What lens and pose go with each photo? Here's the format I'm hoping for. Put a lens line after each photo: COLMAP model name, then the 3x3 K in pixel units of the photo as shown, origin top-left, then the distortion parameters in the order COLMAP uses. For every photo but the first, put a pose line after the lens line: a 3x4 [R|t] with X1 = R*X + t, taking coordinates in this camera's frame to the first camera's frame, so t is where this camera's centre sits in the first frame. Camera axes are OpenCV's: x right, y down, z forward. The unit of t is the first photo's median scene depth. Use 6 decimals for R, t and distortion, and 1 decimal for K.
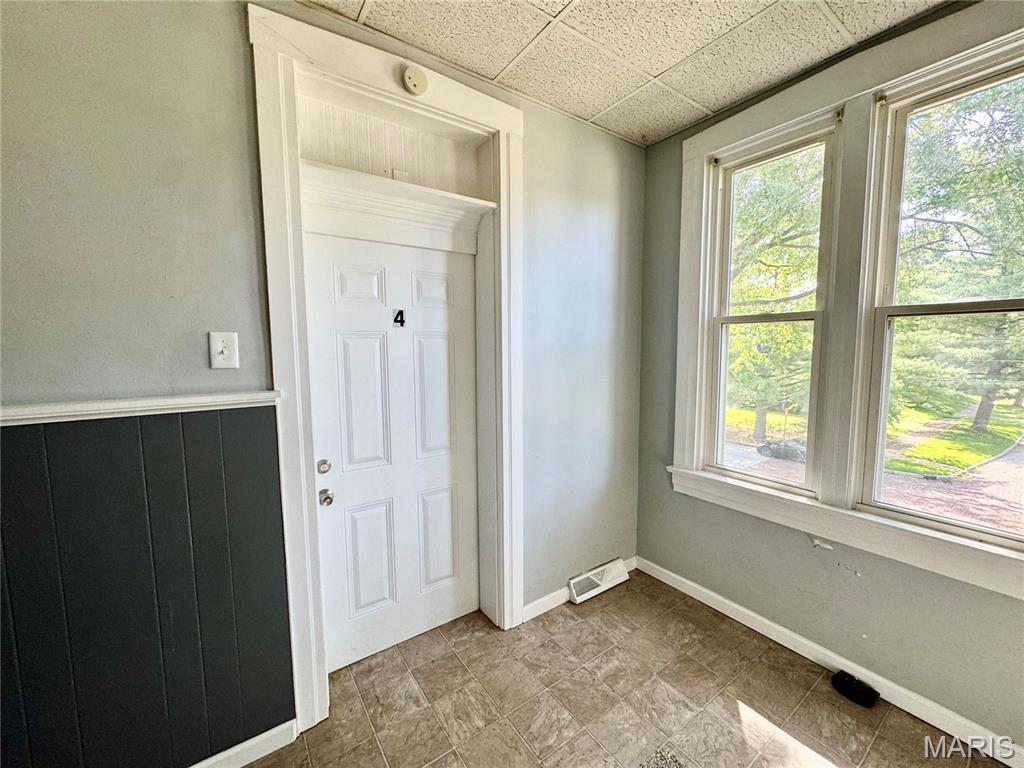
lens RADIAL K [[409.1, 0, 511.3], [0, 409.1, 383.3], [0, 0, 1]] dist [-0.001498, 0.000089]
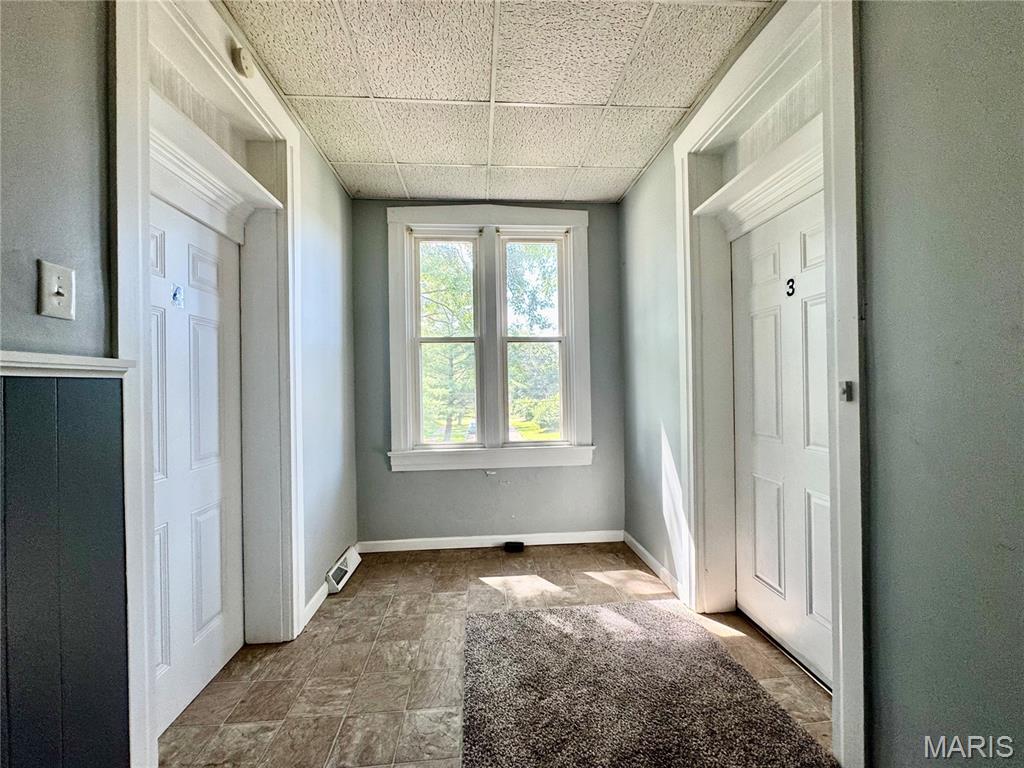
lens RADIAL K [[409.1, 0, 511.3], [0, 409.1, 383.3], [0, 0, 1]] dist [-0.001498, 0.000089]
pose [[0.508846, 0.002541, 0.860854, -0.639742], [0.092358, 0.994063, -0.057527, 0.126038], [-0.855889, 0.108779, 0.505590, 0.025748]]
